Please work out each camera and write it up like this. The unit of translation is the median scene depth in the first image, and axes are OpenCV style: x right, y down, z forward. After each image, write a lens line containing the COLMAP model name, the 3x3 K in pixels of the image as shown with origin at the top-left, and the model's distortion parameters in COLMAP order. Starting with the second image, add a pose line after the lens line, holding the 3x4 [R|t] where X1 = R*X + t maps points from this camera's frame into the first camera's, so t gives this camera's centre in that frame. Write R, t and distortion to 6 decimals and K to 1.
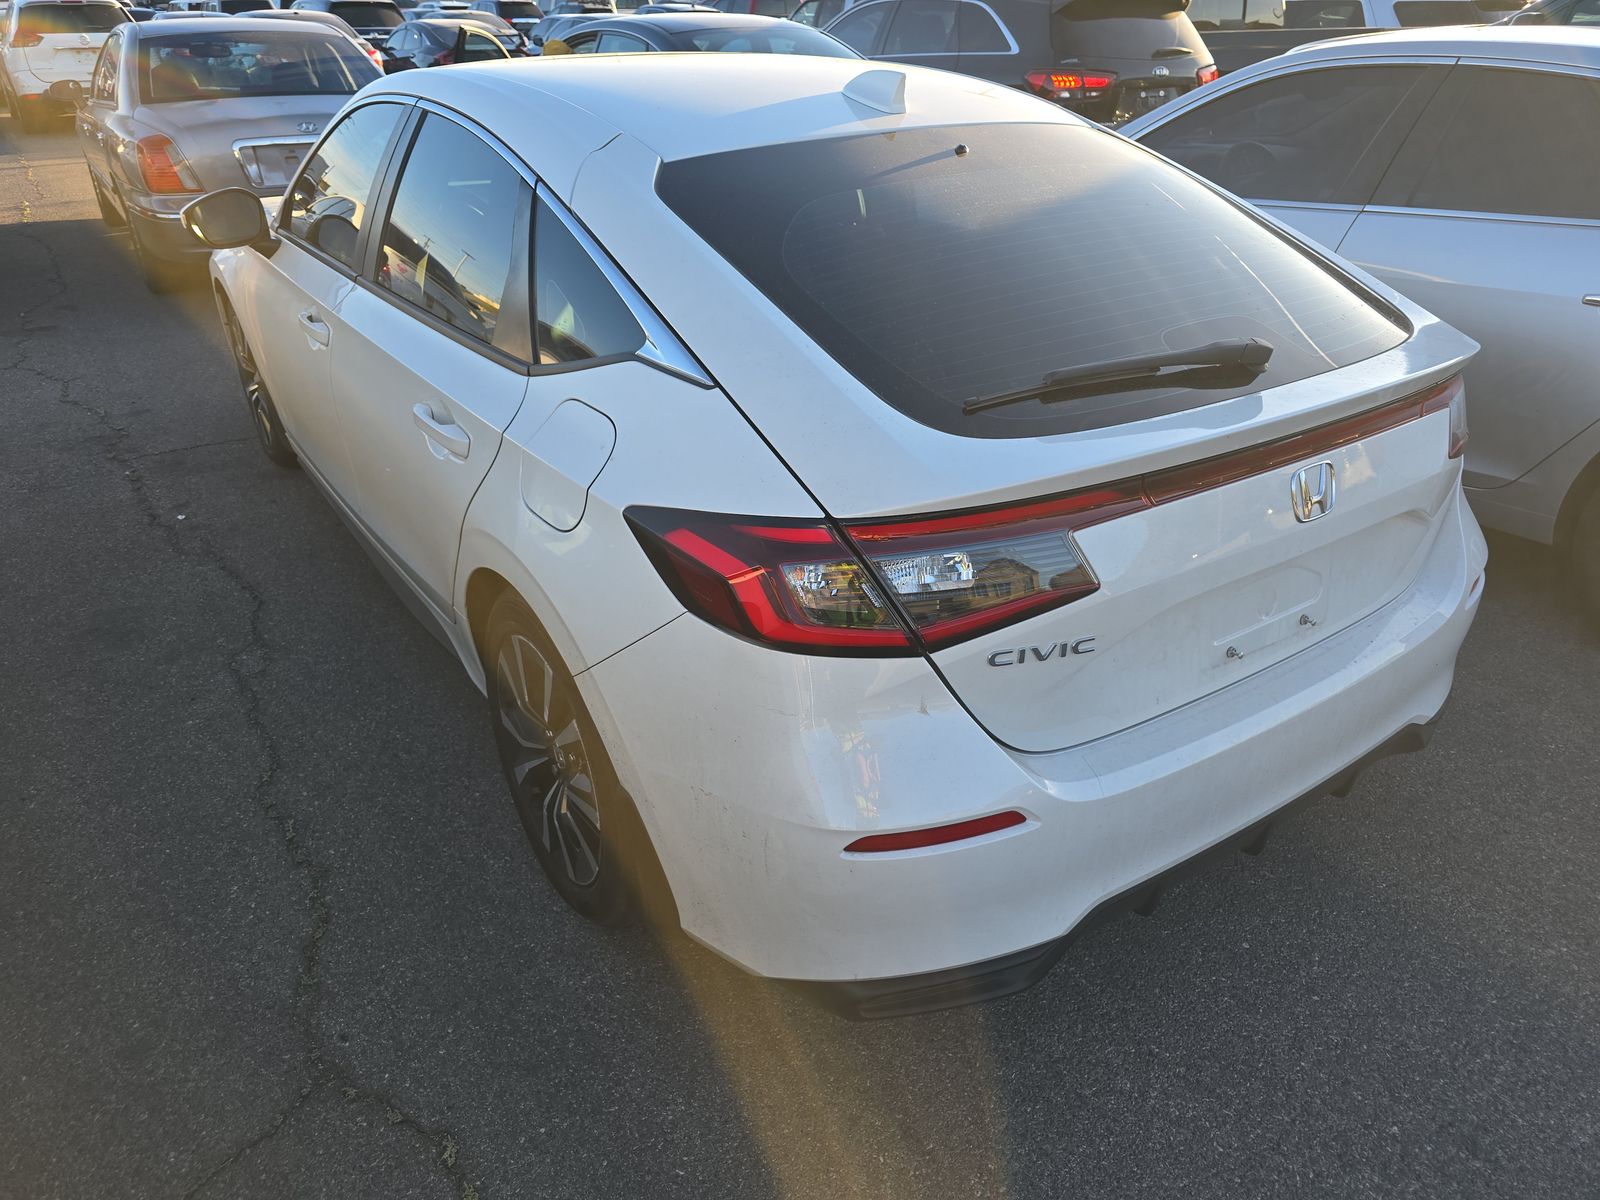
lens RADIAL K [[1067.3, 0, 795.8], [0, 1067.3, 600.5], [0, 0, 1]] dist [0.044680, -0.040336]
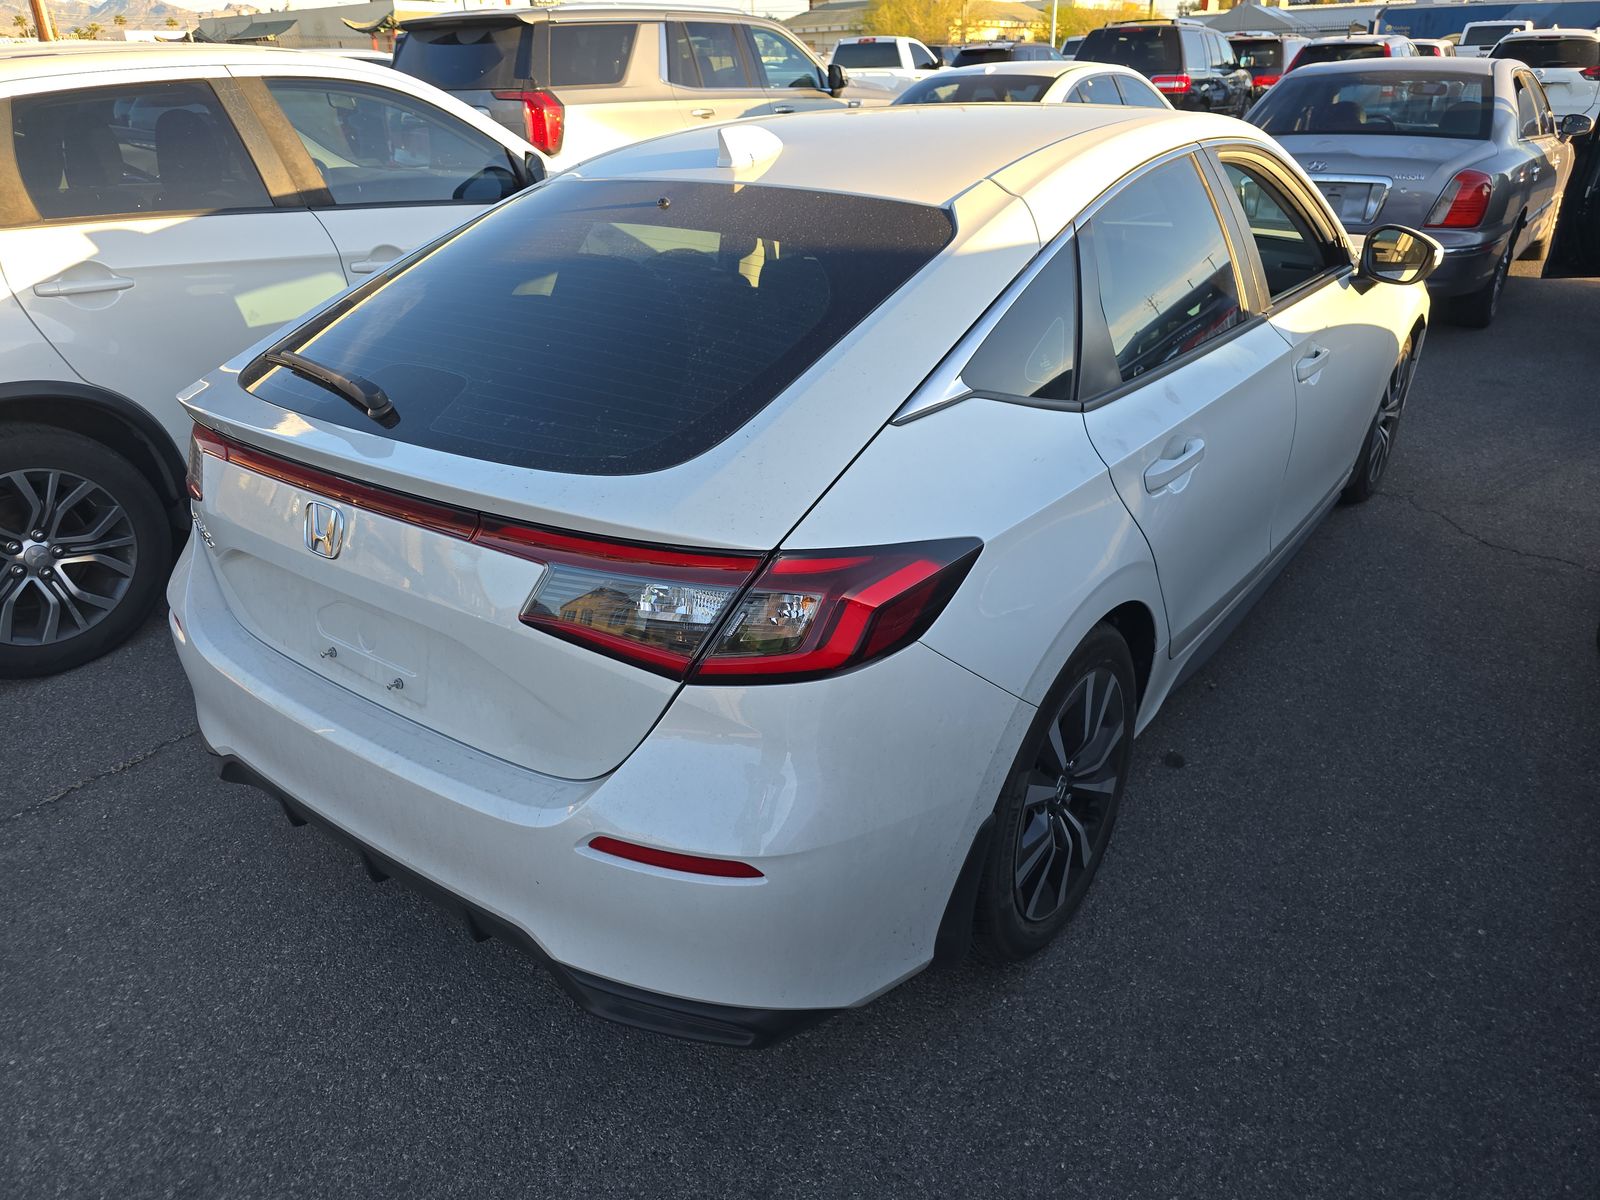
lens RADIAL K [[1067.3, 0, 795.8], [0, 1067.3, 600.5], [0, 0, 1]] dist [0.044680, -0.040336]
pose [[0.315041, 0.355749, -0.879882, 1.341254], [-0.377594, 0.897541, 0.227691, -0.384549], [0.870731, 0.260506, 0.417090, 0.836764]]
